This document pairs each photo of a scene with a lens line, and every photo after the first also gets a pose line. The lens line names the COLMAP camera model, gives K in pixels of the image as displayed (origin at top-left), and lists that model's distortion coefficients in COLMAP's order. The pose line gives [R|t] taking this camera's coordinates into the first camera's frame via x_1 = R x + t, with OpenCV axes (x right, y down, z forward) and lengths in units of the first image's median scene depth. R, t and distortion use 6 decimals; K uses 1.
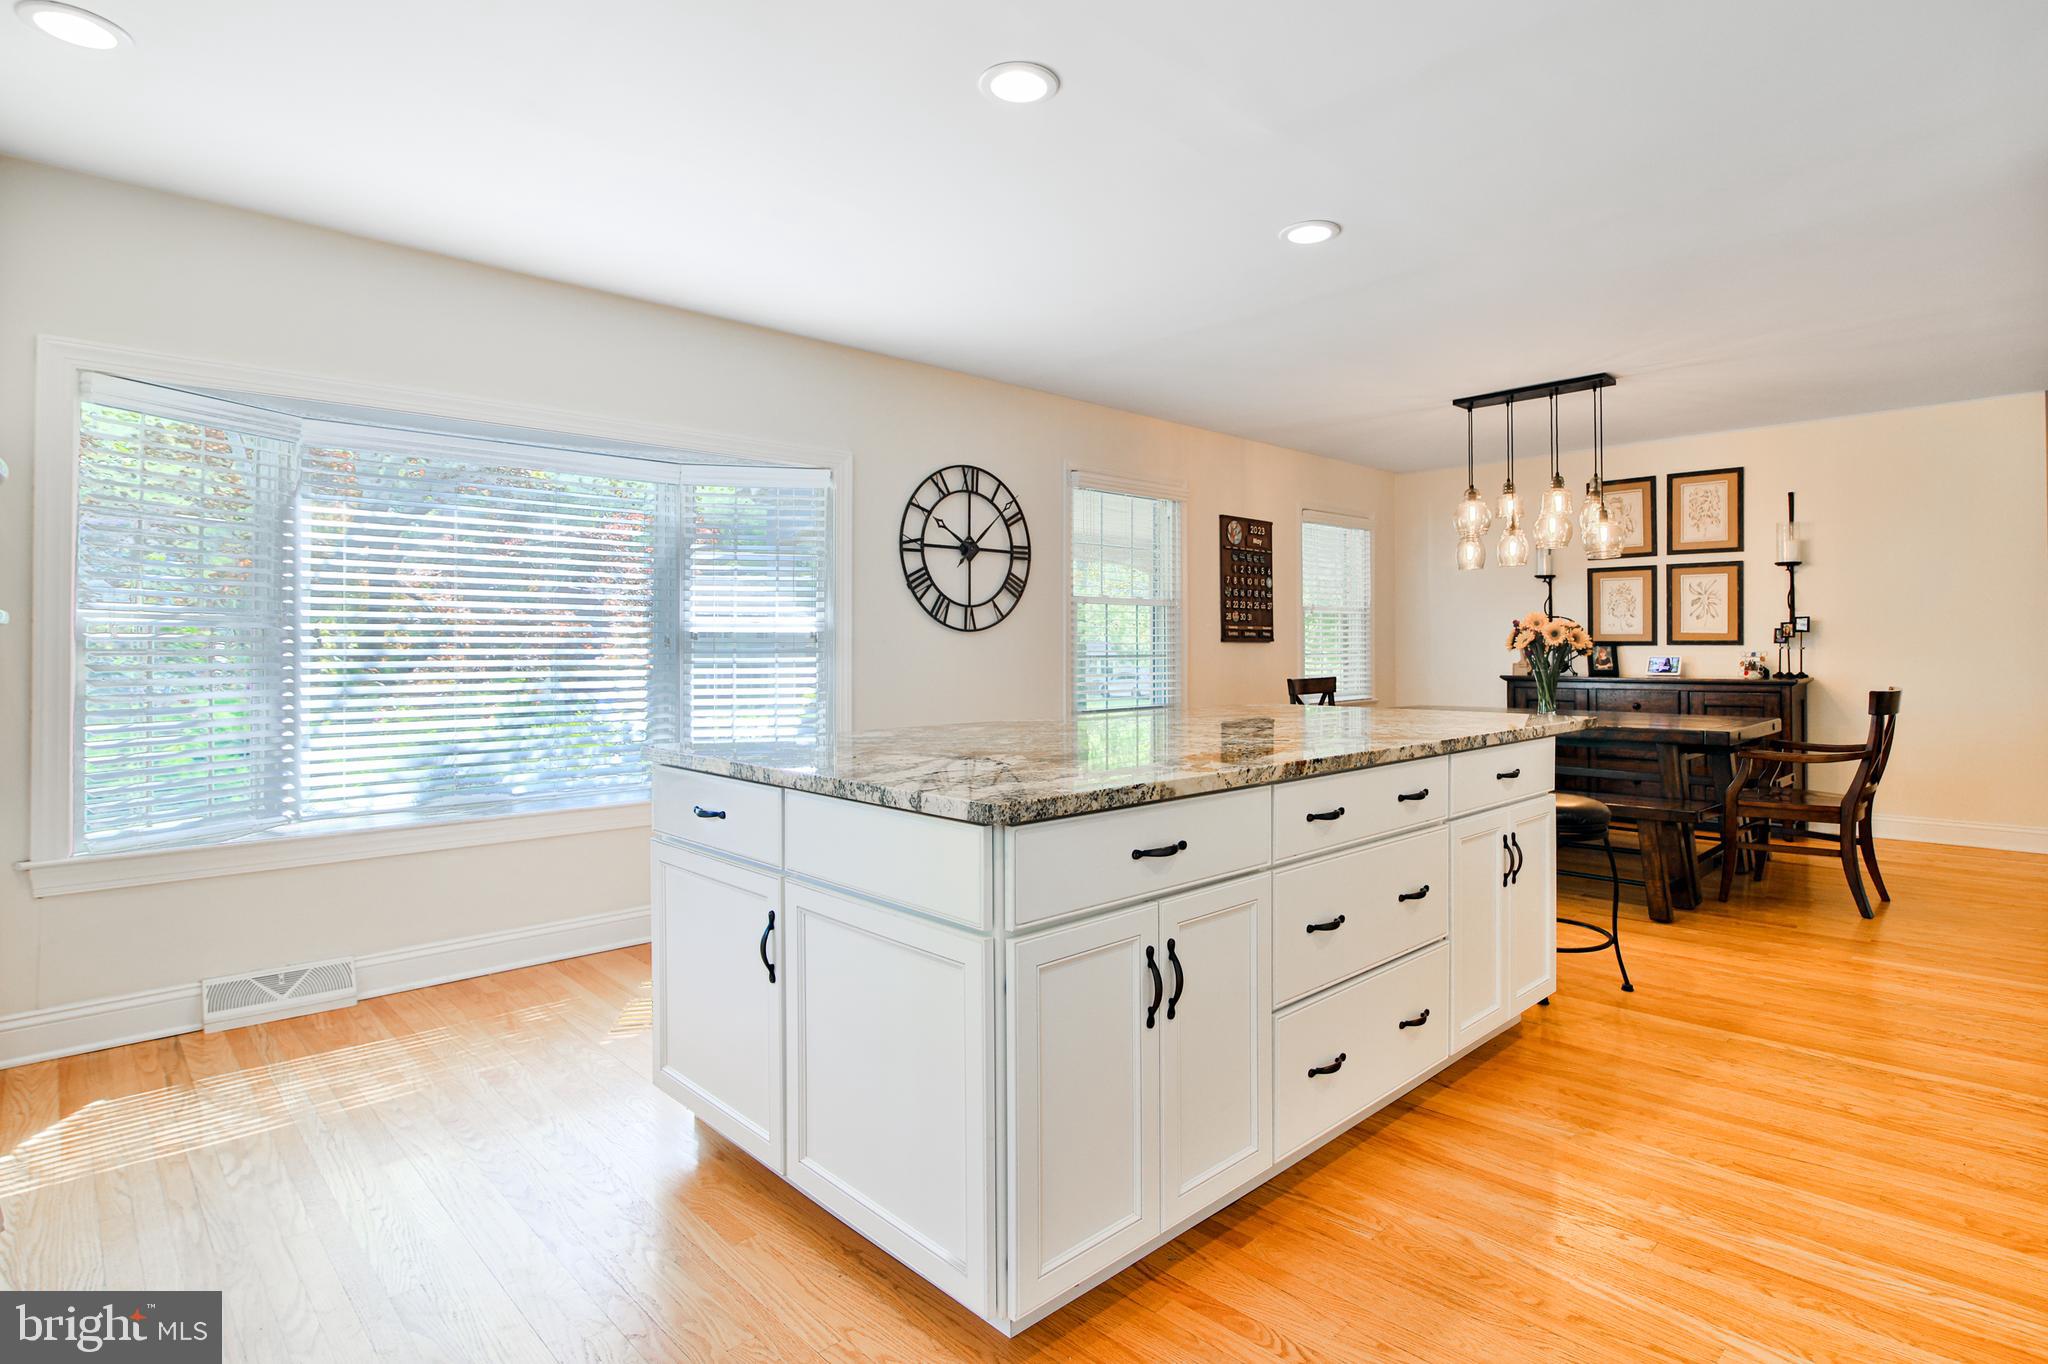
lens RADIAL K [[1077.4, 0, 1032.5], [0, 1077.4, 646.2], [0, 0, 1]] dist [-0.021893, 0.000722]
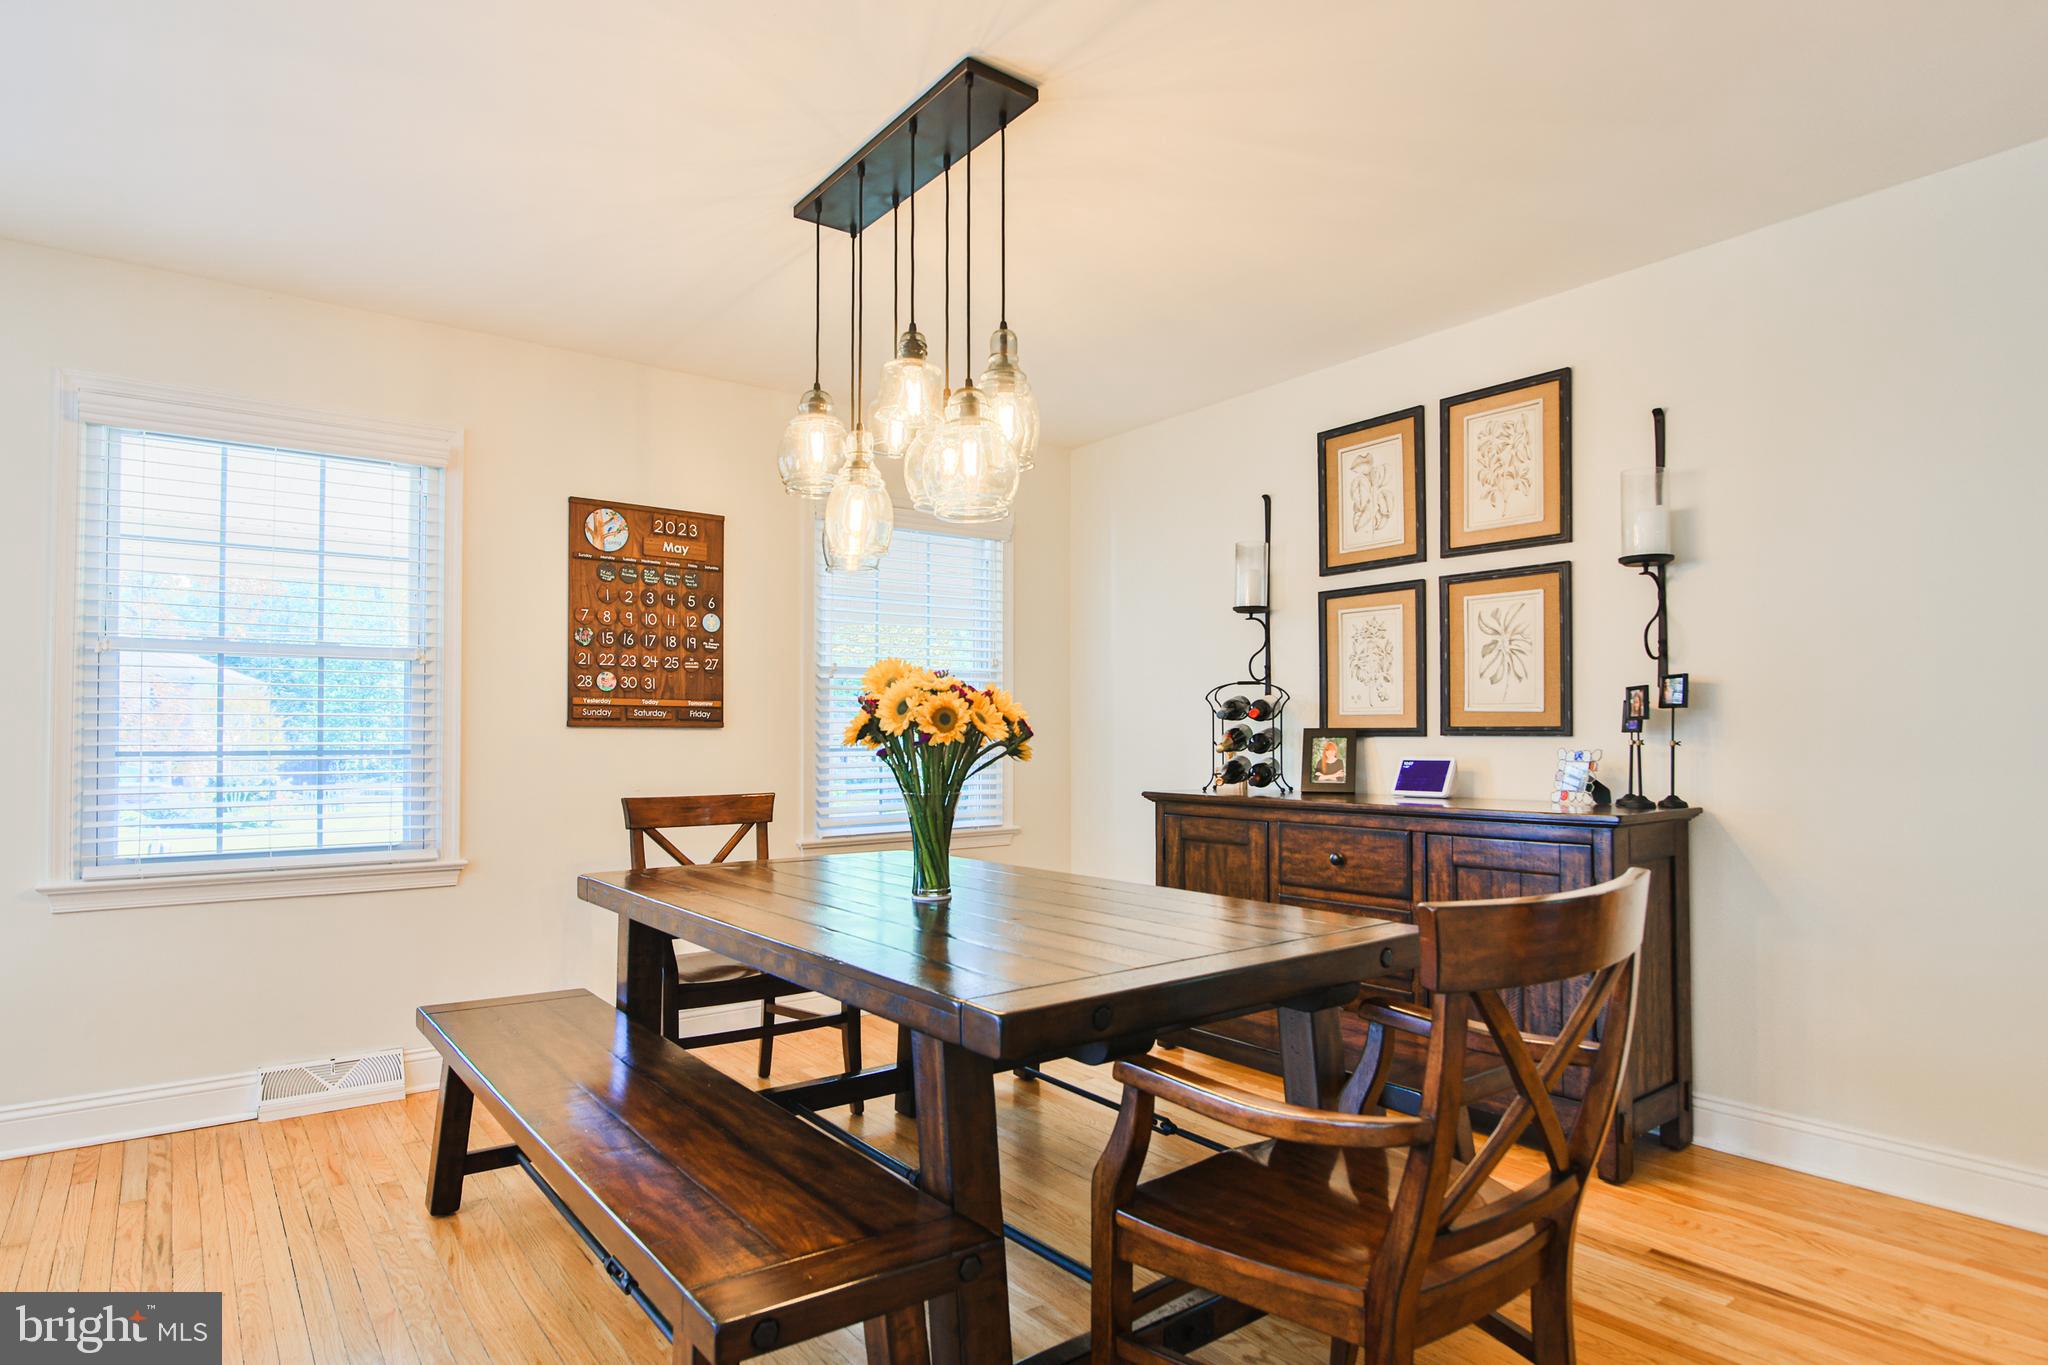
lens RADIAL K [[1131.8, 0, 991.0], [0, 1131.8, 708.2], [0, 0, 1]] dist [-0.017229, 0.000486]
pose [[0.991488, 0.000378, -0.130198, 0.458758], [-0.003552, 0.999702, -0.024151, -0.000478], [0.130150, 0.024408, 0.991194, 0.450706]]
